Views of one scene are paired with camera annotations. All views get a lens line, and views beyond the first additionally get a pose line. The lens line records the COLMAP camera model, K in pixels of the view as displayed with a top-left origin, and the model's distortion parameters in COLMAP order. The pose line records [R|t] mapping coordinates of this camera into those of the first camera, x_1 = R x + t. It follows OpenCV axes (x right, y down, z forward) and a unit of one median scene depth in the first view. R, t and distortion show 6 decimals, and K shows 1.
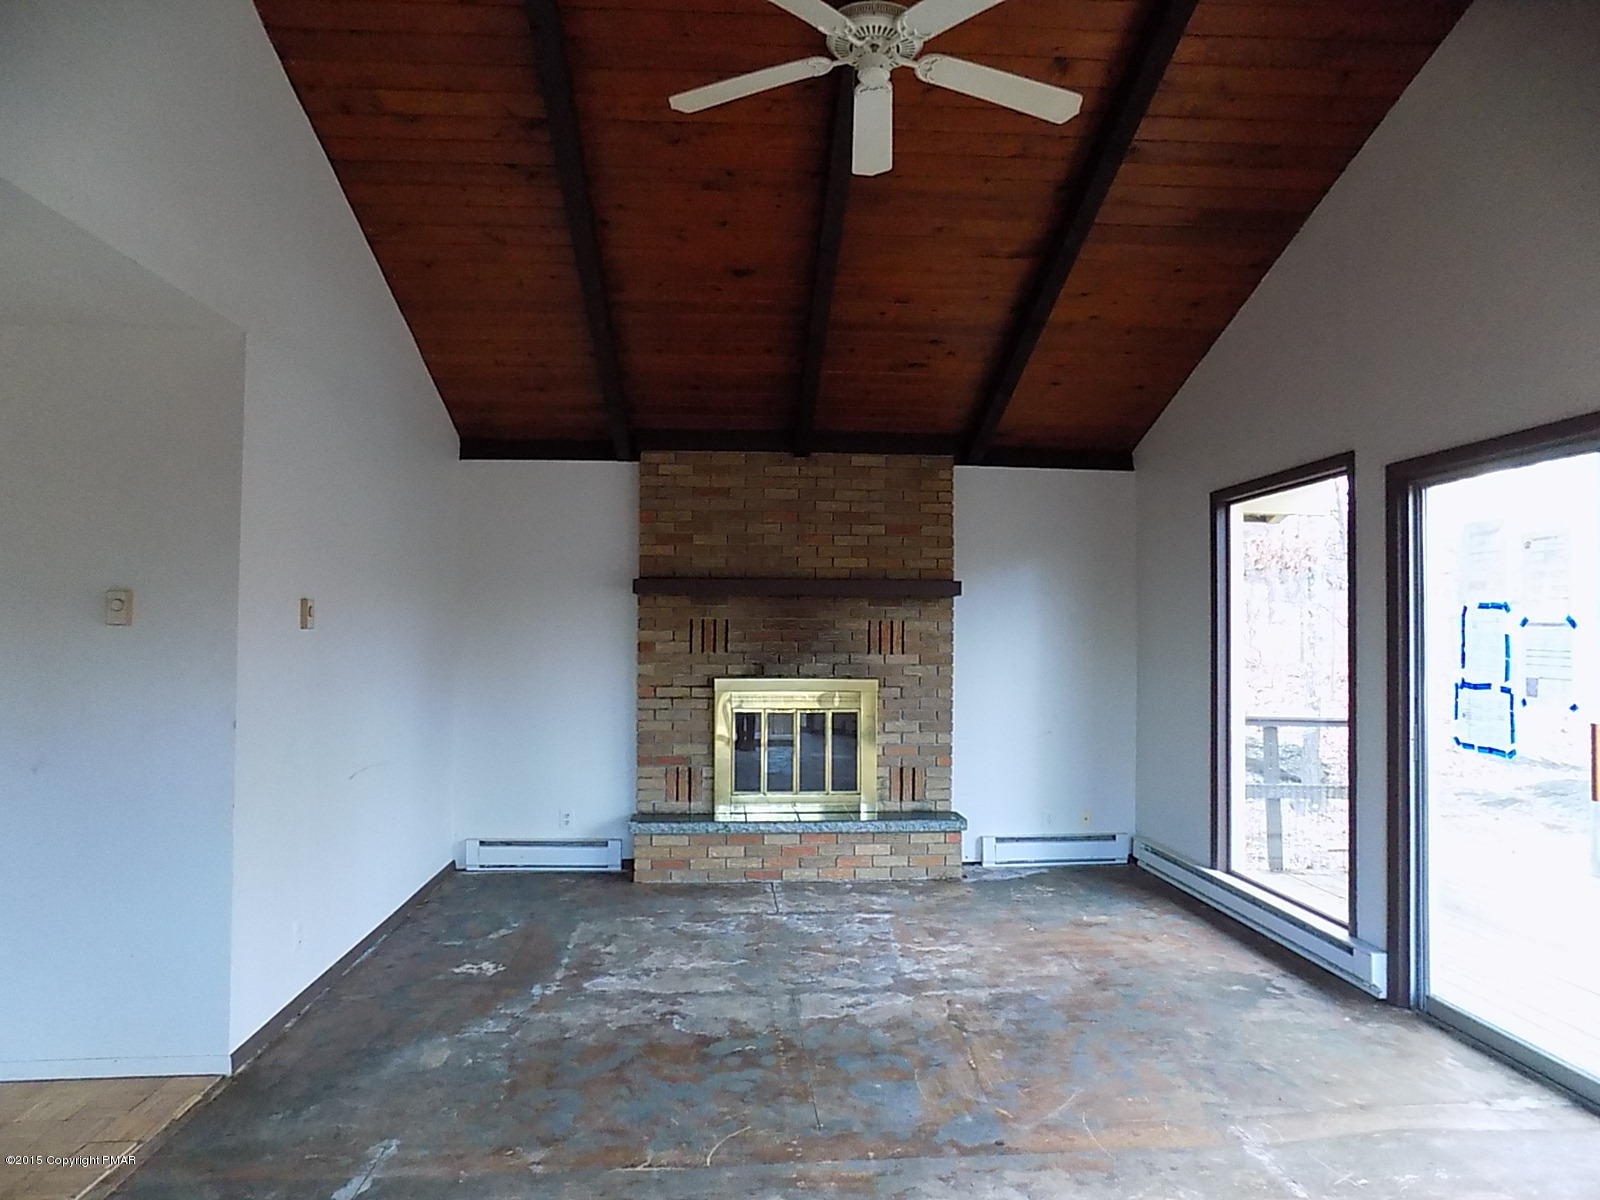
lens RADIAL K [[1096.2, 0, 800.0], [0, 1096.2, 600.0], [0, 0, 1]] dist [-0.054142, 0.071570]
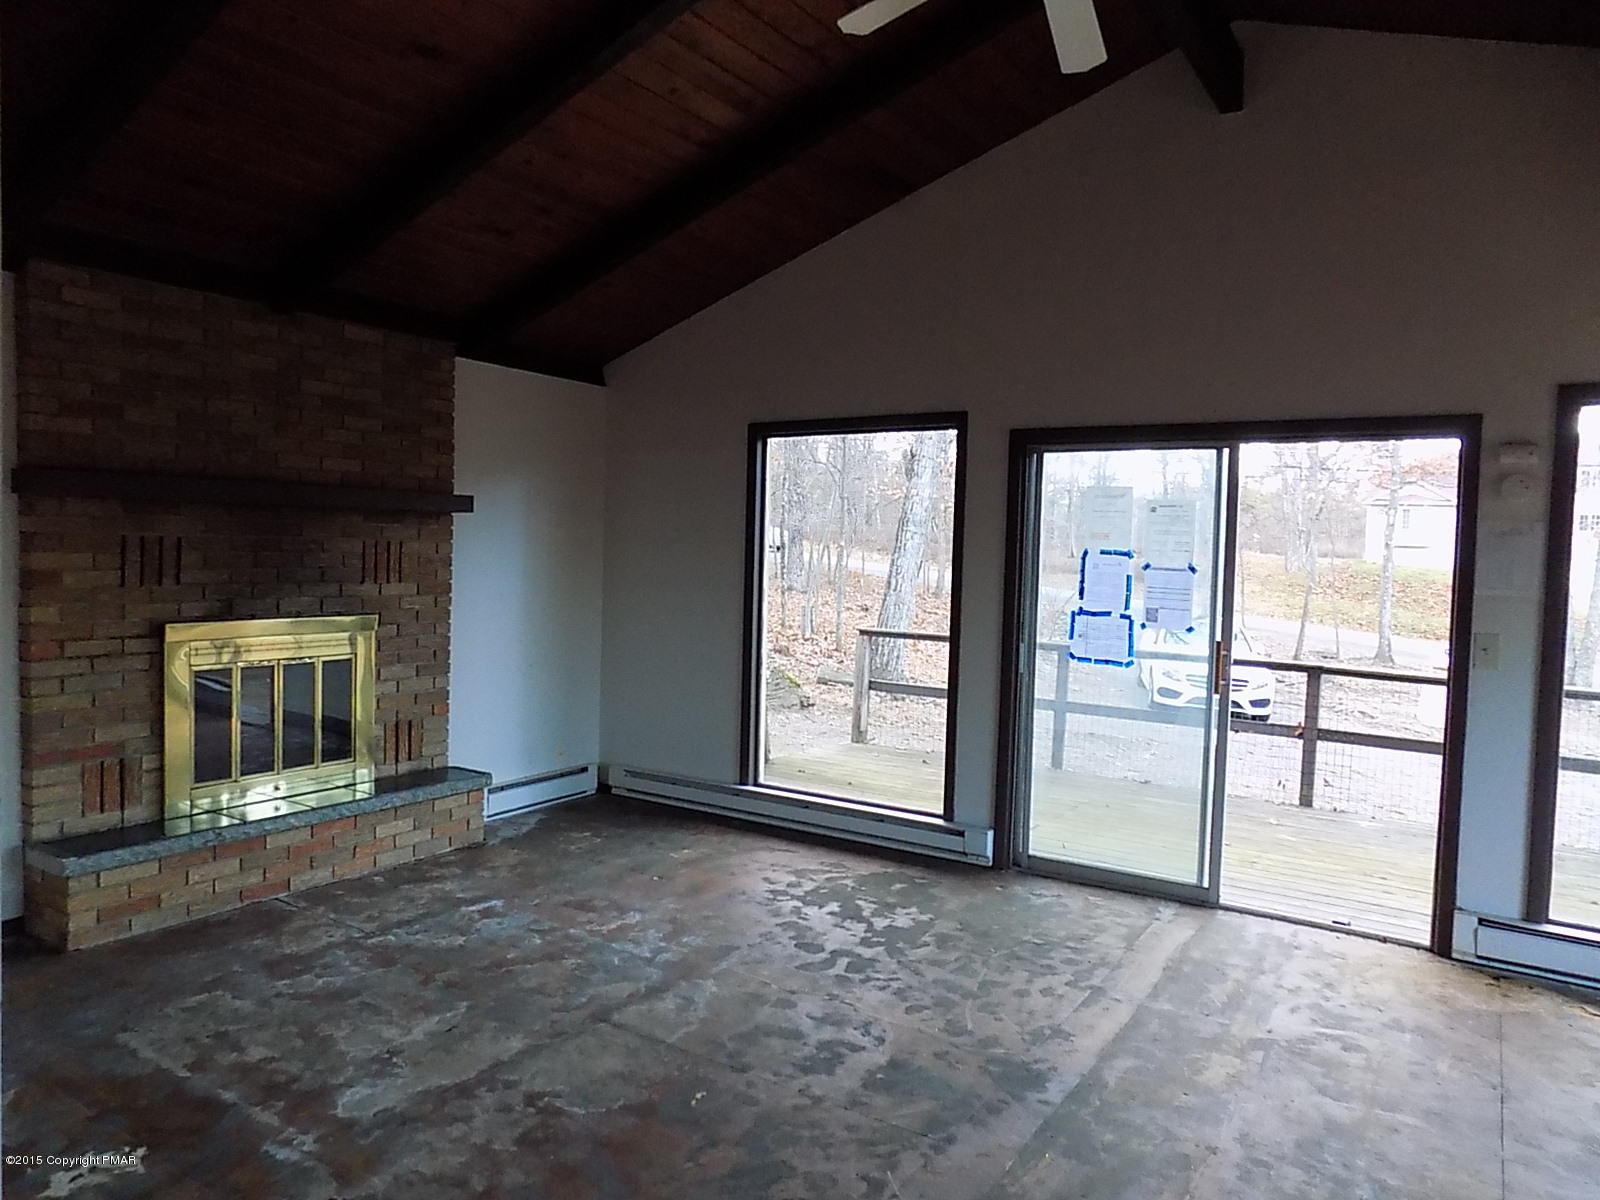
lens RADIAL K [[1096.2, 0, 800.0], [0, 1096.2, 600.0], [0, 0, 1]] dist [-0.054142, 0.071570]
pose [[0.613936, -0.029332, 0.788810, -0.383133], [-0.044353, 0.996449, 0.071573, -0.009170], [-0.788109, -0.078928, 0.610455, 0.294271]]
